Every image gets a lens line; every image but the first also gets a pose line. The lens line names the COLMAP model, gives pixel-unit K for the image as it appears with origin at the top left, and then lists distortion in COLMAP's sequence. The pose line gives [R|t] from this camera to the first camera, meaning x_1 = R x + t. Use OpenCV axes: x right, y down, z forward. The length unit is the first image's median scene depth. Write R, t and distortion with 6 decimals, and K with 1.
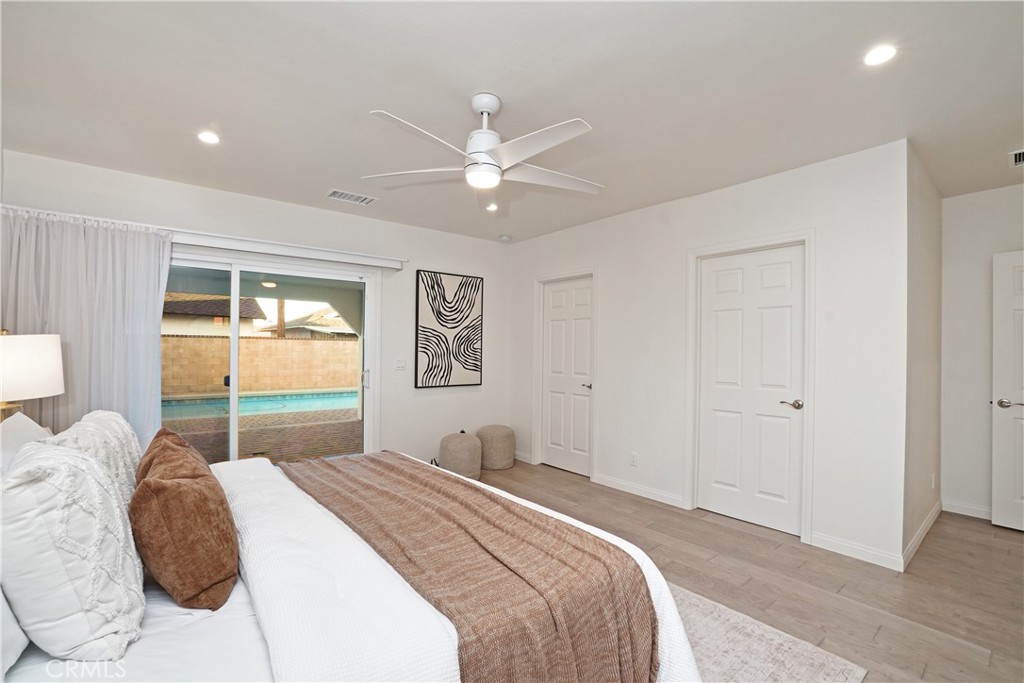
lens RADIAL K [[459.0, 0, 514.9], [0, 459.0, 348.1], [0, 0, 1]] dist [-0.054079, 0.012676]
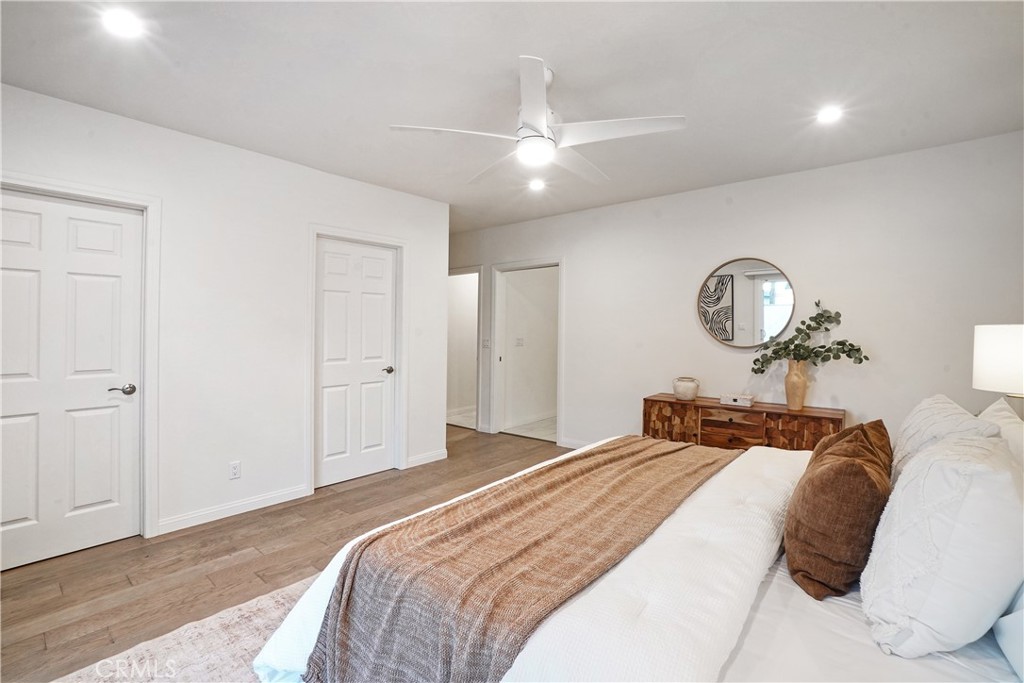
lens RADIAL K [[459.0, 0, 514.9], [0, 459.0, 348.1], [0, 0, 1]] dist [-0.054079, 0.012676]
pose [[-0.211408, -0.041530, 0.976515, -0.786124], [-0.015871, 0.999111, 0.039055, 0.003234], [-0.977269, -0.007241, -0.211879, 0.972614]]
